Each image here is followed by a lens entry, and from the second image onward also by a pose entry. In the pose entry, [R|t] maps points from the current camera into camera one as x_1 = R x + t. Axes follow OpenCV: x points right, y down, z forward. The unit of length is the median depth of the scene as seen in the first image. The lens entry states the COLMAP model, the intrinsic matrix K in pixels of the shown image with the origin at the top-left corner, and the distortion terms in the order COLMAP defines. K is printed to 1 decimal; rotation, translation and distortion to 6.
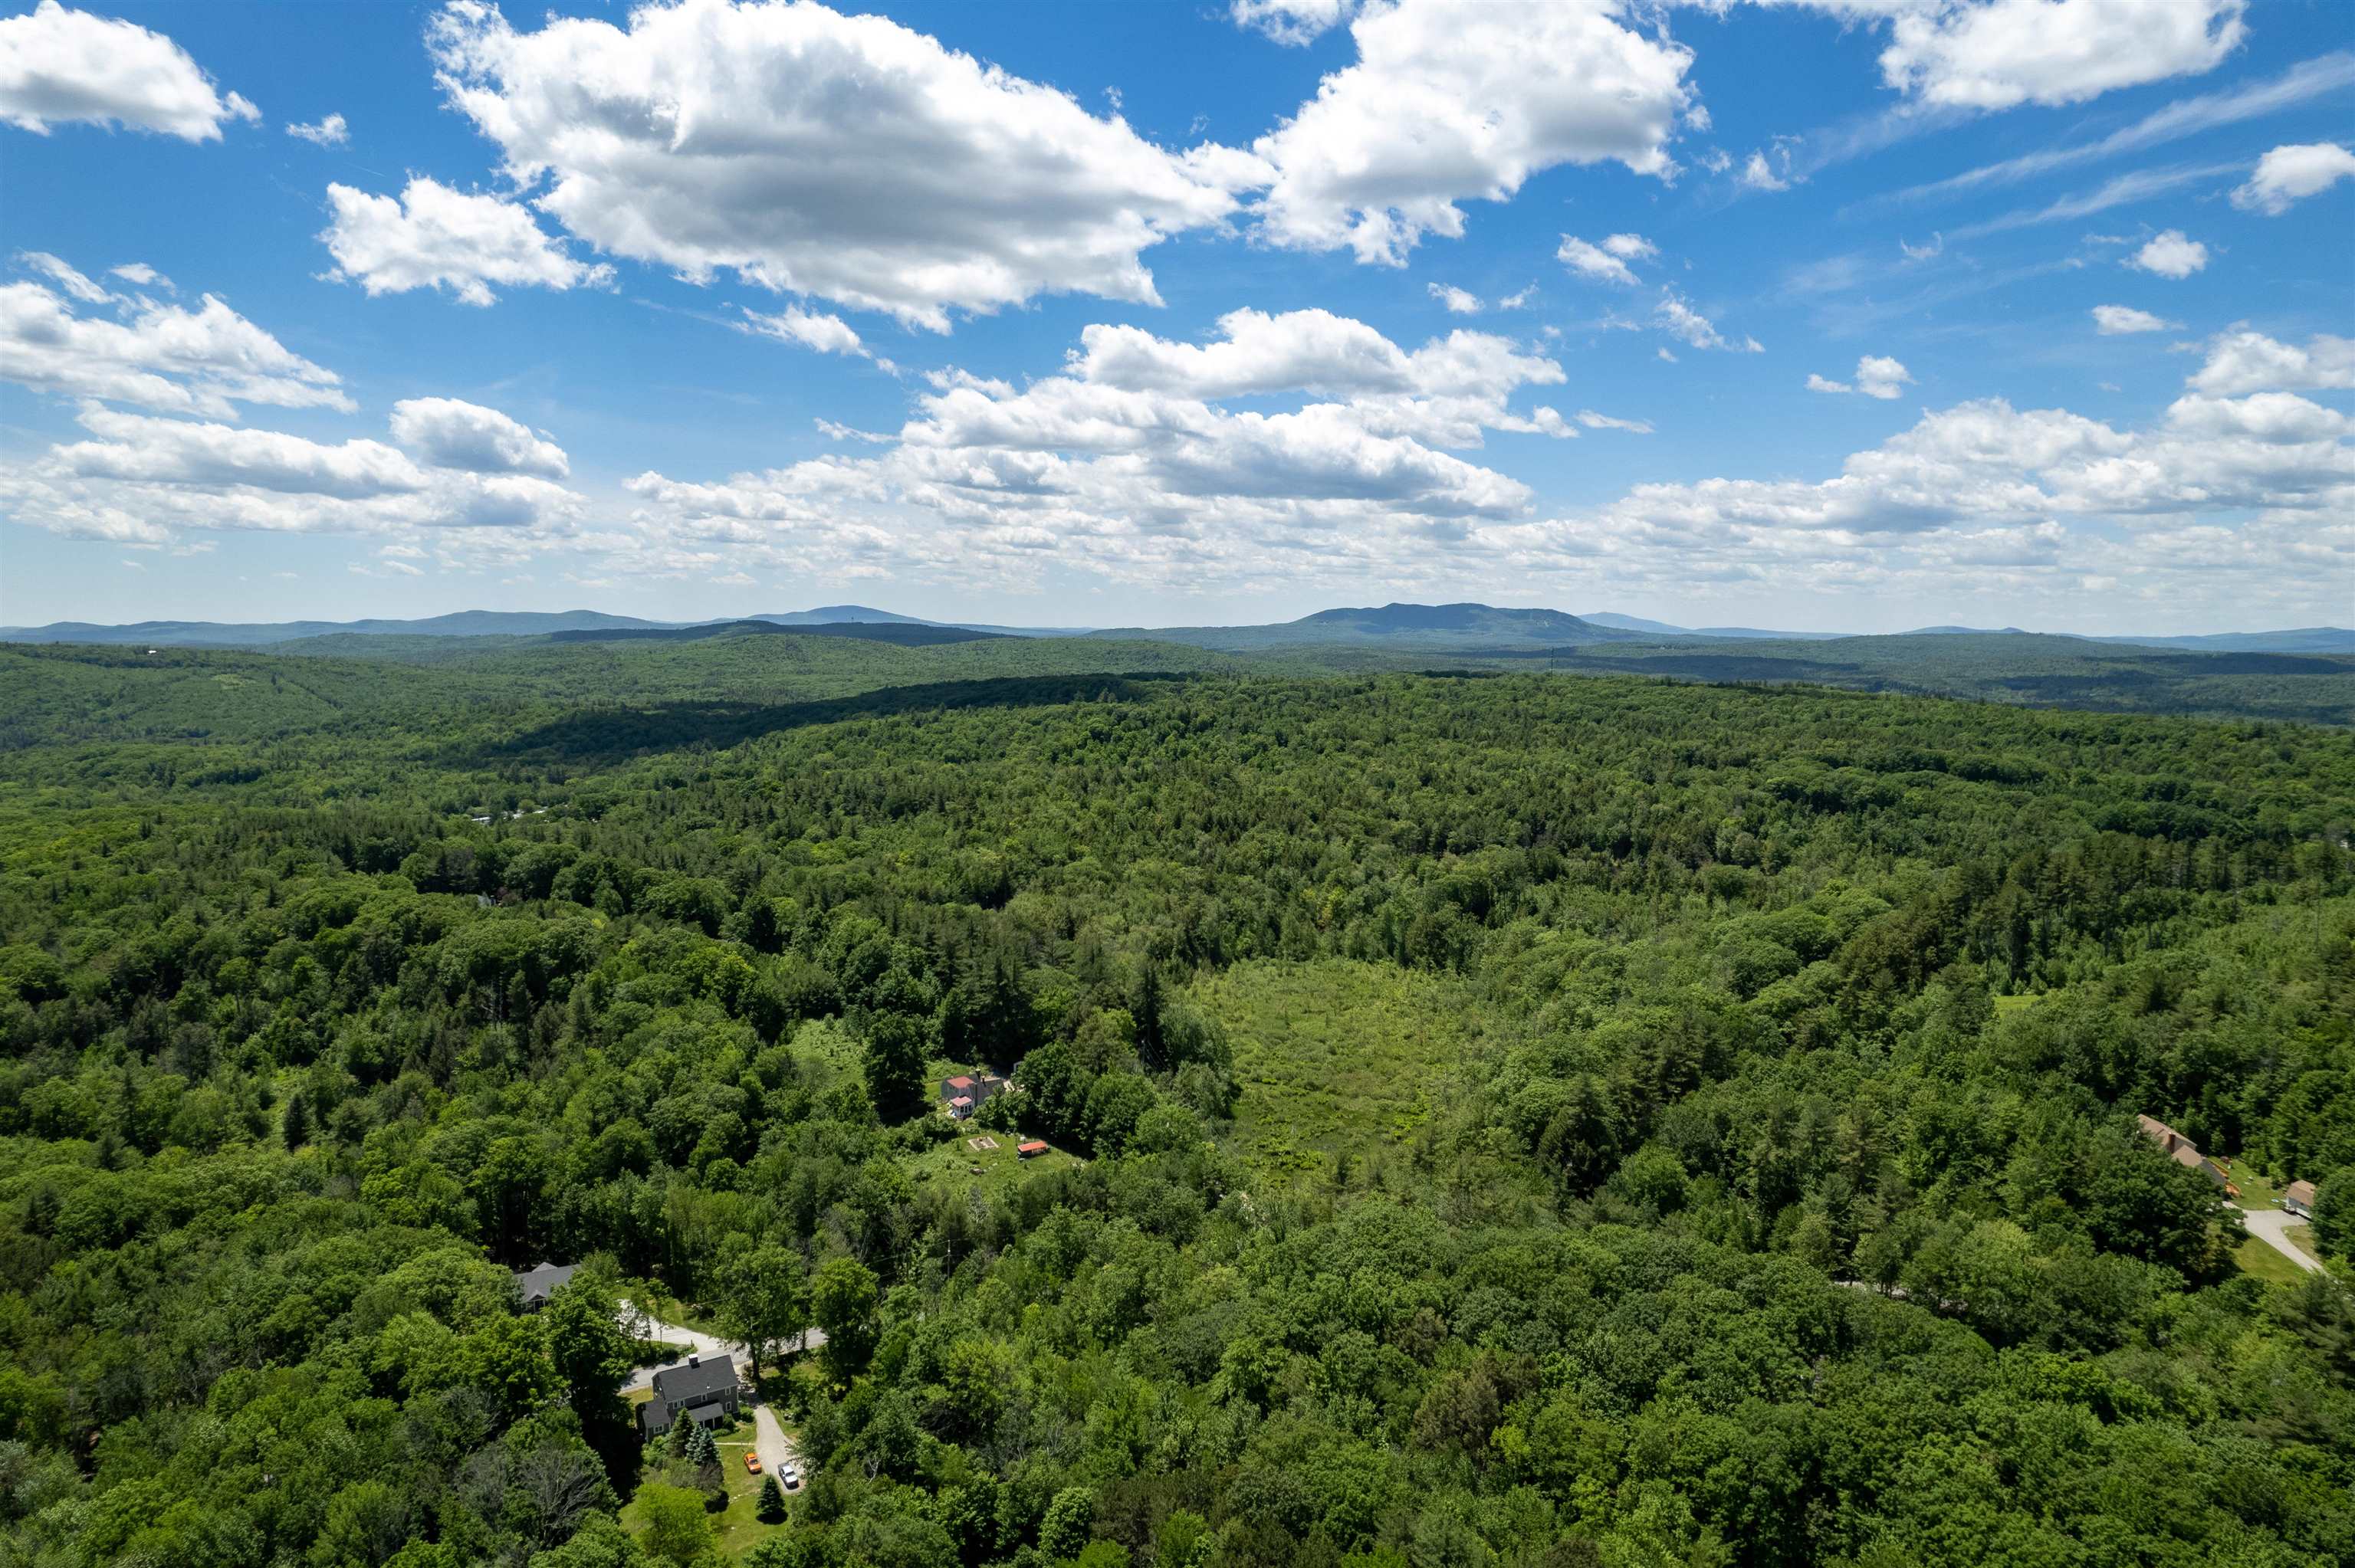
lens RADIAL K [[1507.2, 0, 1182.7], [0, 1507.2, 804.7], [0, 0, 1]] dist [-0.069211, 0.058233]
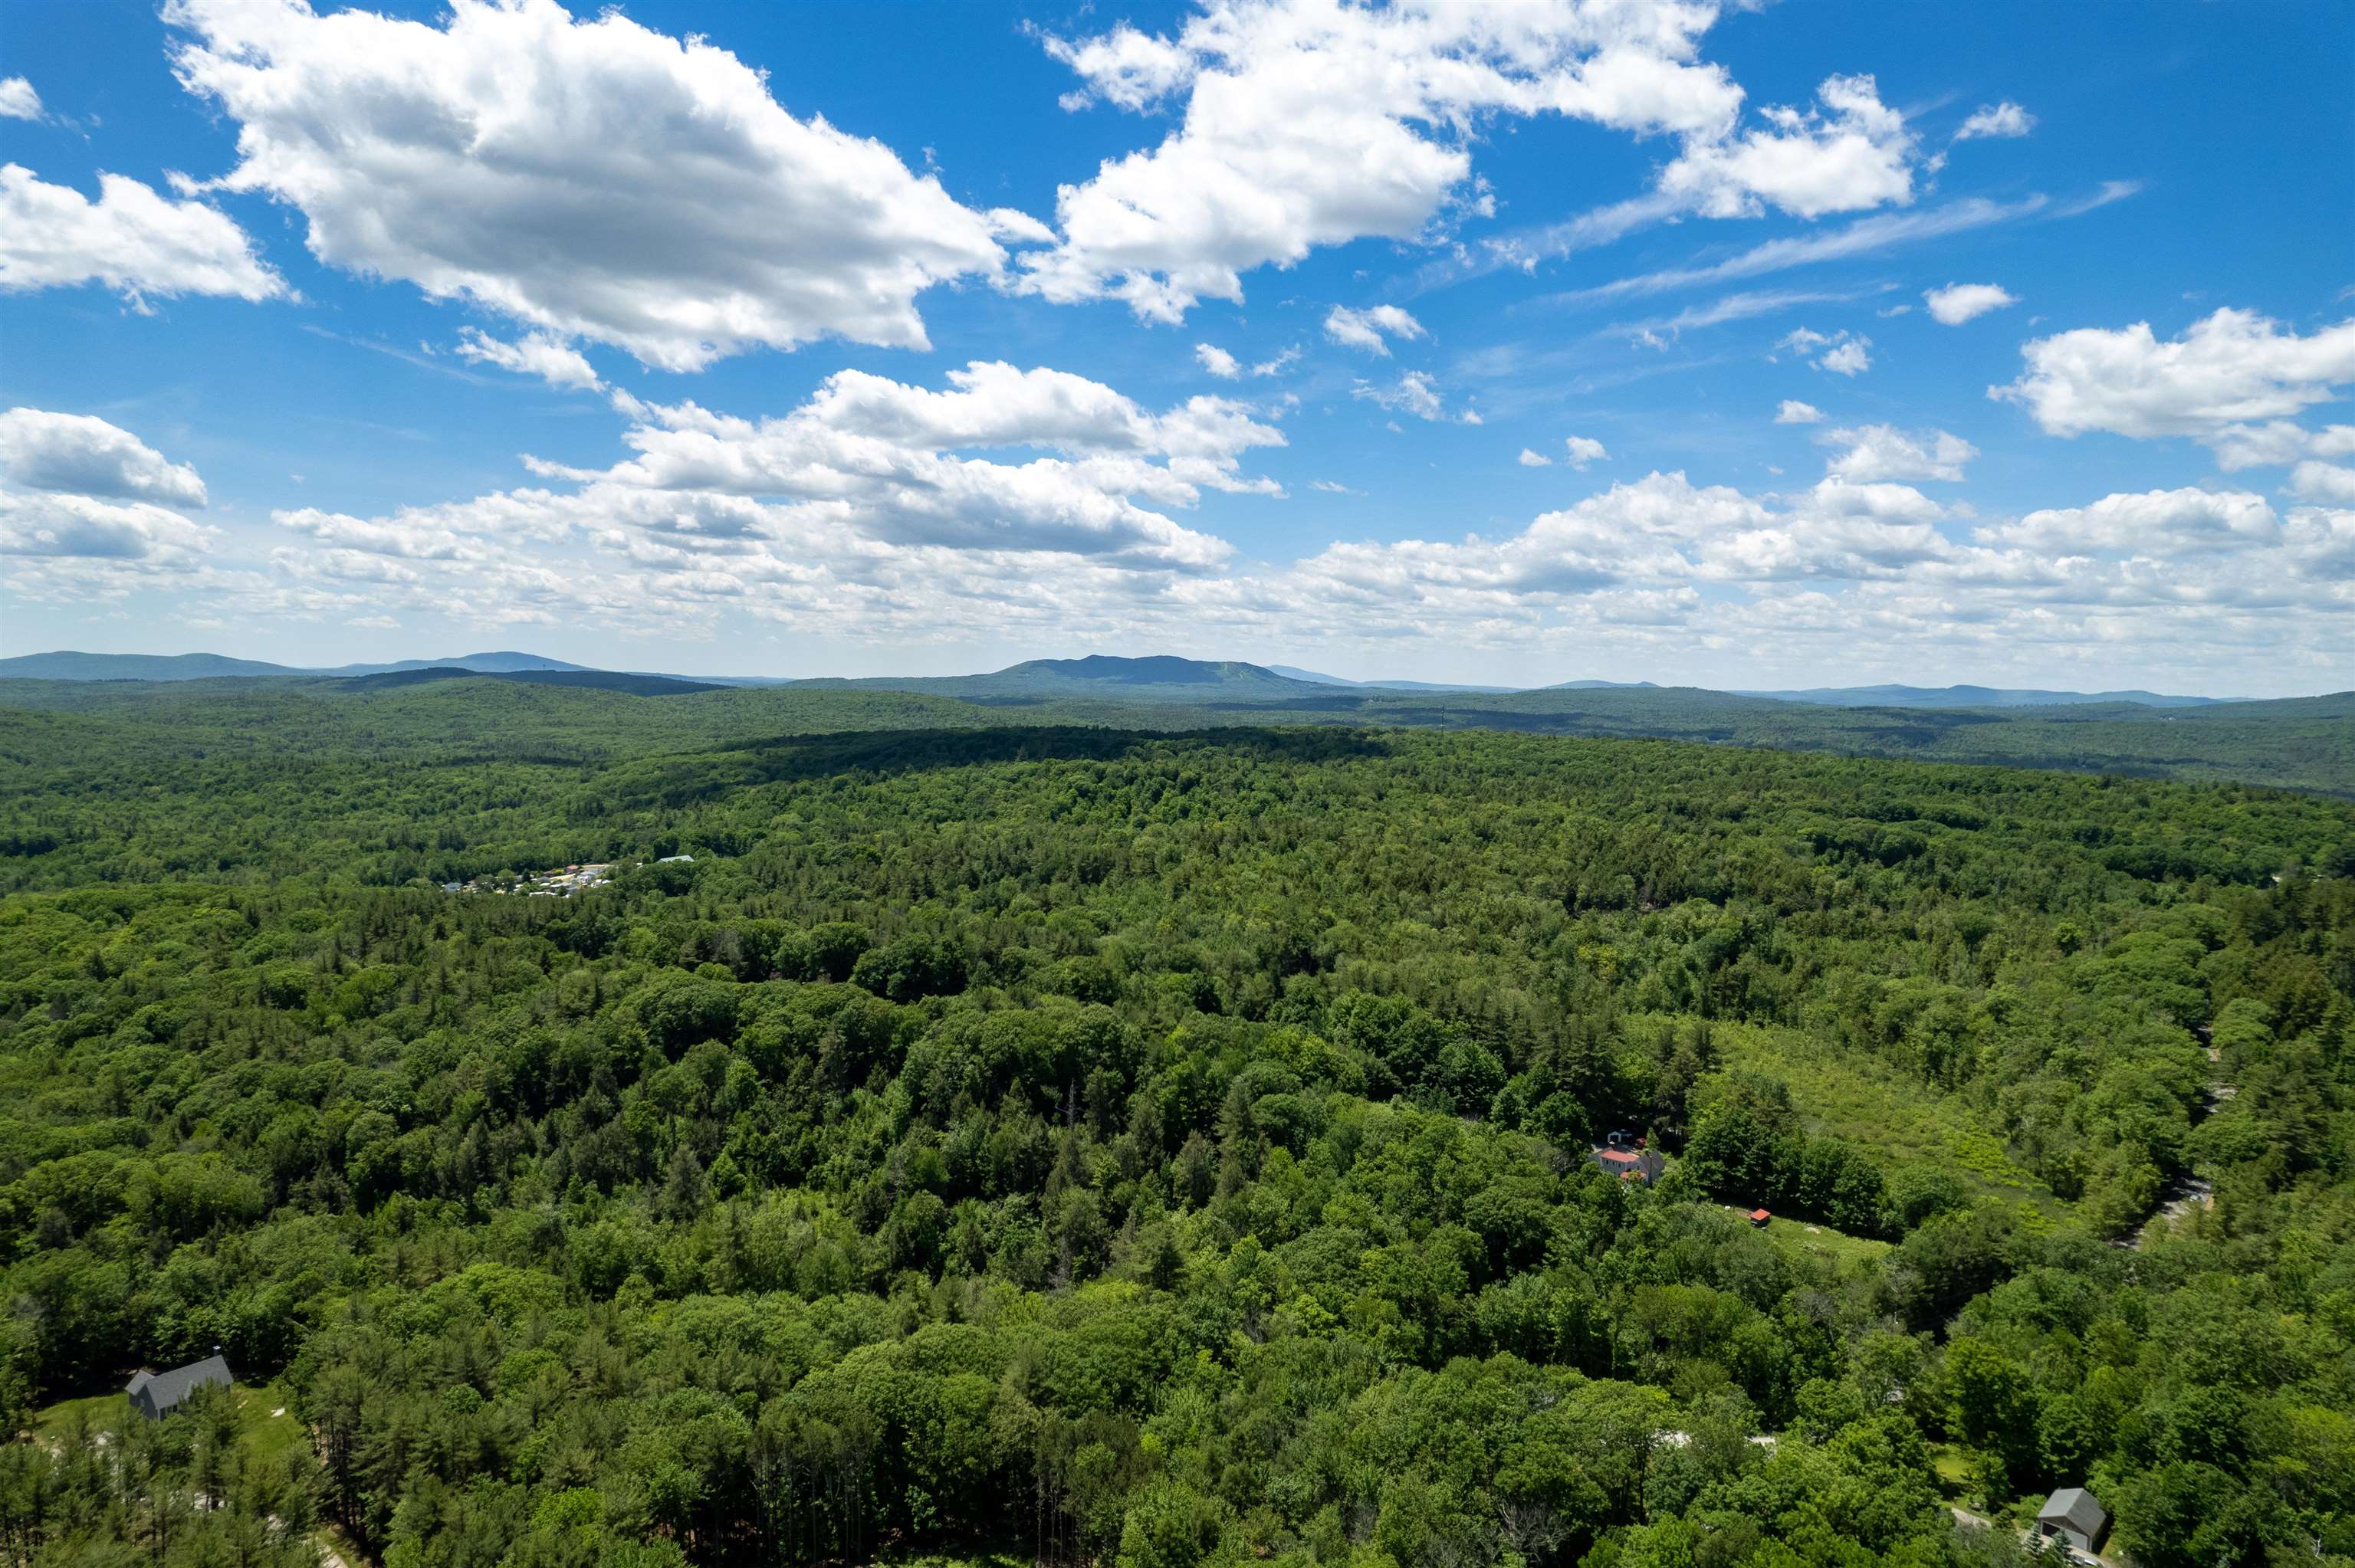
lens RADIAL K [[1507.2, 0, 1182.7], [0, 1507.2, 804.7], [0, 0, 1]] dist [-0.069211, 0.058233]
pose [[0.975924, -0.009563, 0.217901, -0.289364], [0.016845, 0.999359, -0.031584, -0.009153], [-0.217460, 0.034494, 0.975460, 0.042258]]
